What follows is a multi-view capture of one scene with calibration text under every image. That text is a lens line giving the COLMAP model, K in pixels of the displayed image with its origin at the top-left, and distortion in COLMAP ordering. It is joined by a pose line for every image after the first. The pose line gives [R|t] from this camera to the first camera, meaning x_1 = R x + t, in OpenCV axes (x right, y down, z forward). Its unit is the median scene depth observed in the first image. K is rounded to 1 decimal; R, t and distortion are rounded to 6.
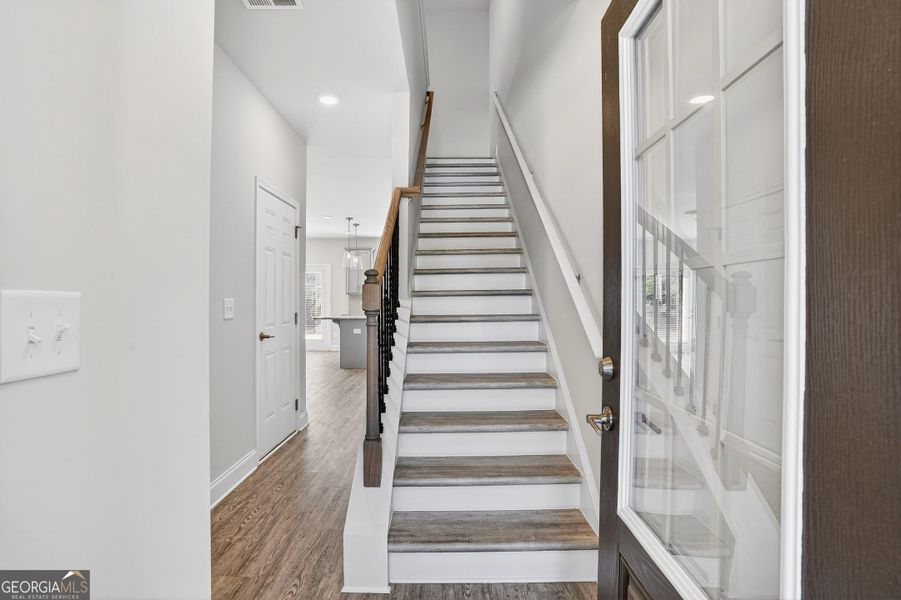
lens RADIAL K [[444.6, 0, 445.8], [0, 444.6, 301.1], [0, 0, 1]] dist [-0.074570, 0.032609]
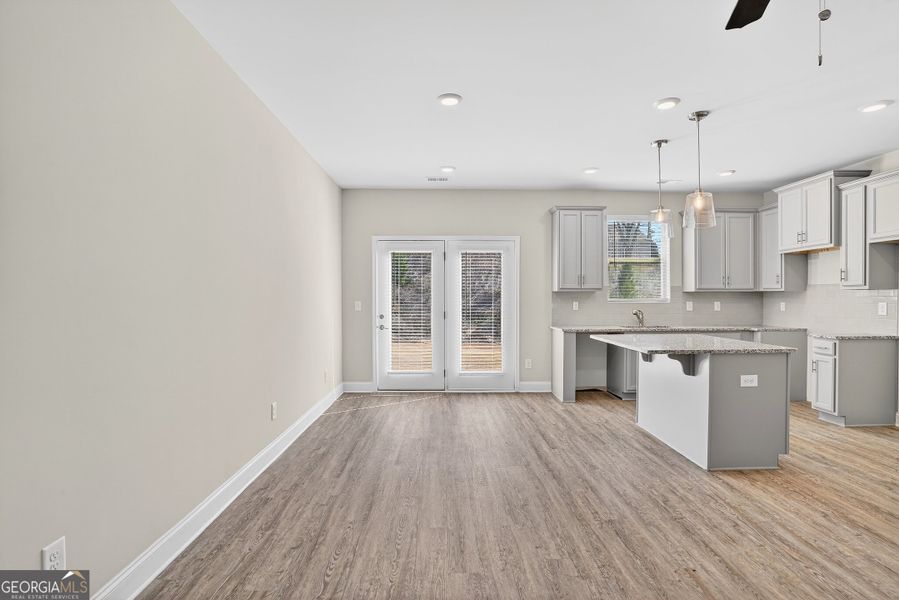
lens RADIAL K [[443.6, 0, 444.8], [0, 443.6, 301.1], [0, 0, 1]] dist [-0.074570, 0.032609]
pose [[0.999958, -0.007370, -0.005447, -0.468583], [0.007402, 0.999956, 0.005833, -0.011172], [0.005404, -0.005873, 0.999968, 0.581818]]
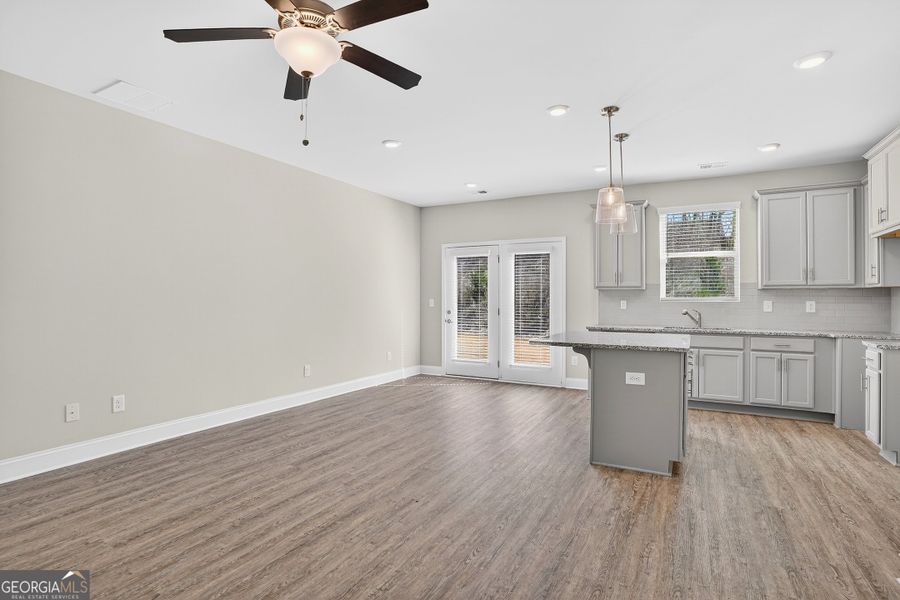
lens RADIAL K [[447.6, 0, 442.0], [0, 447.6, 298.1], [0, 0, 1]] dist [-0.061229, 0.019435]
pose [[0.861364, -0.005069, -0.507962, -0.143337], [0.000827, 0.999963, -0.008575, -0.001782], [0.507987, 0.006966, 0.861337, 0.553003]]
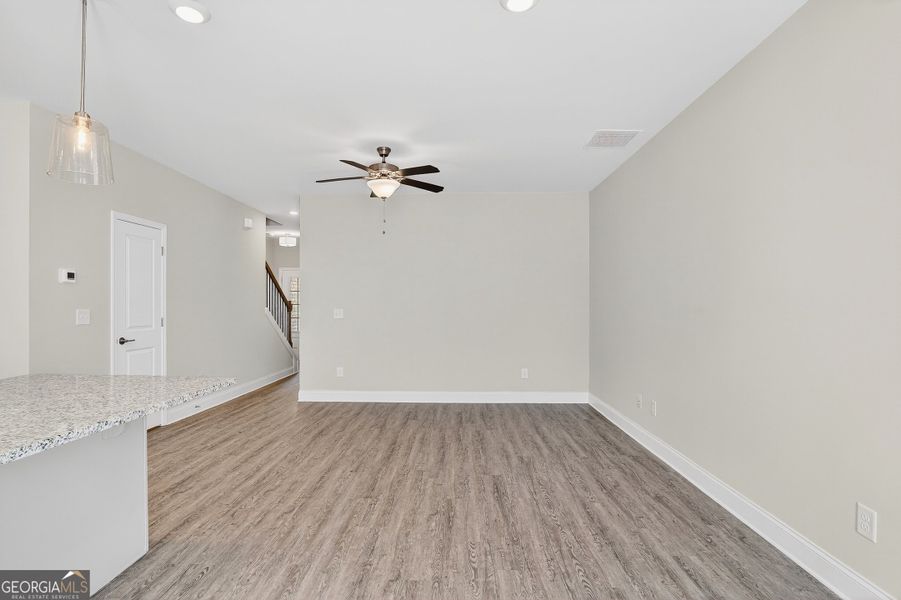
lens RADIAL K [[444.6, 0, 445.8], [0, 444.6, 301.1], [0, 0, 1]] dist [-0.074570, 0.032609]
pose [[-0.998803, -0.007441, 0.048351, -0.434756], [-0.007710, 0.999956, -0.005379, -0.011887], [-0.048309, -0.005746, -0.998816, 1.237232]]
